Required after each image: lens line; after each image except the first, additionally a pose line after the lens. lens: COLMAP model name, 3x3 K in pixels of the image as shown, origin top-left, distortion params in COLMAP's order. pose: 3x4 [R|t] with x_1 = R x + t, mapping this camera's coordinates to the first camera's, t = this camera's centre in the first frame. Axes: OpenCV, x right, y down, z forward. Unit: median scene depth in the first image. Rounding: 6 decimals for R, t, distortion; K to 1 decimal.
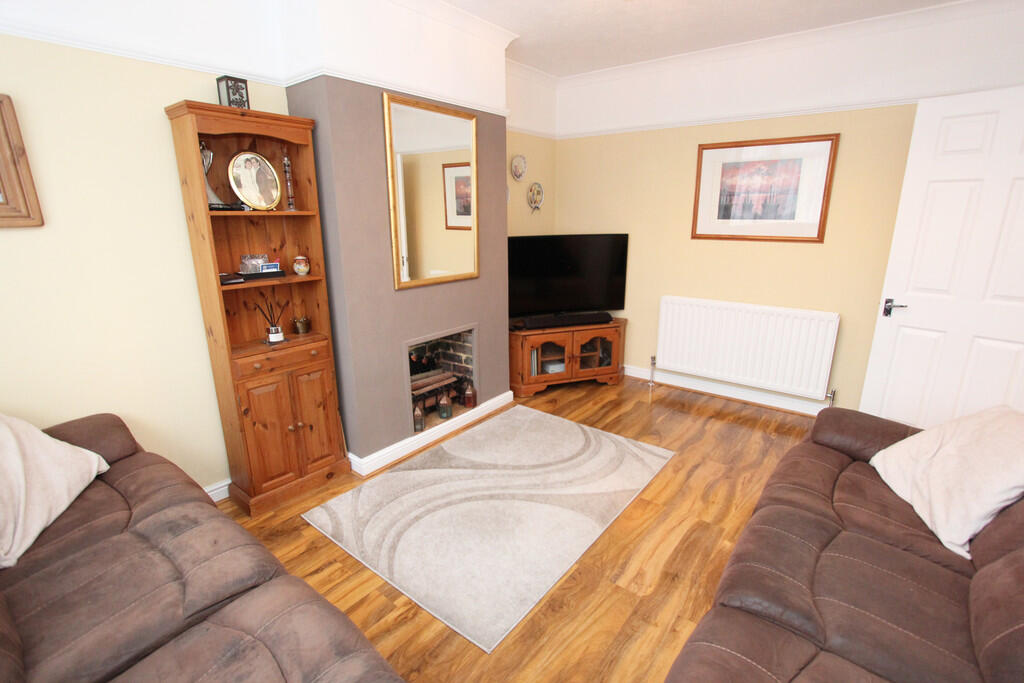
lens RADIAL K [[474.4, 0, 520.5], [0, 474.4, 345.0], [0, 0, 1]] dist [-0.023277, 0.005546]
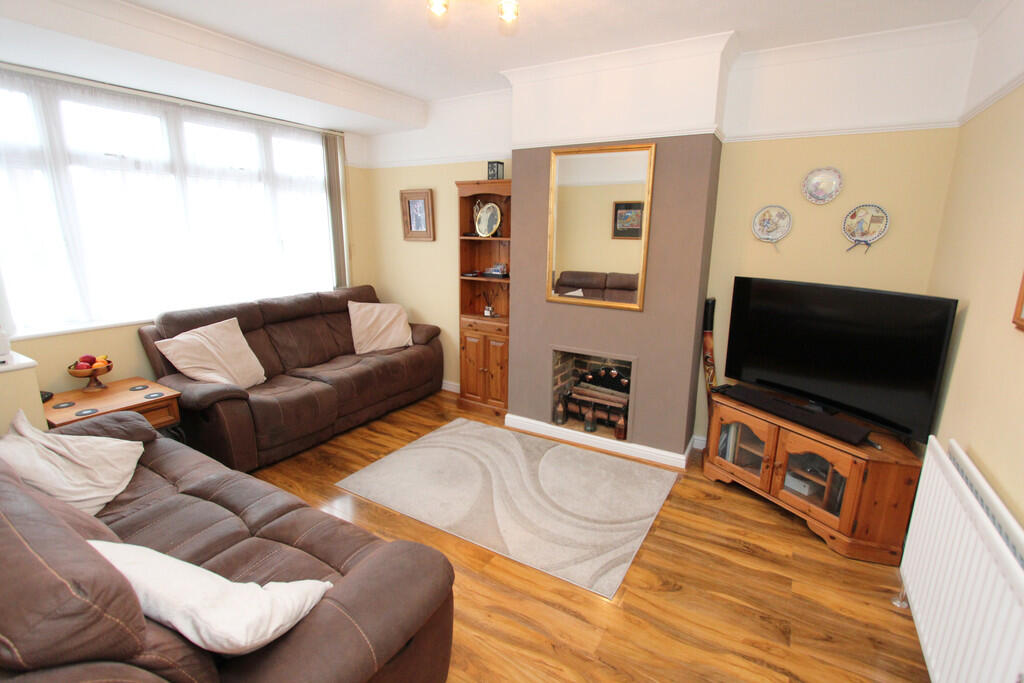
lens RADIAL K [[474.4, 0, 520.5], [0, 474.4, 345.0], [0, 0, 1]] dist [-0.023277, 0.005546]
pose [[0.122090, 0.236405, -0.963954, 0.987538], [-0.283400, 0.939089, 0.194413, -0.235605], [0.951198, 0.249448, 0.181651, 0.742324]]
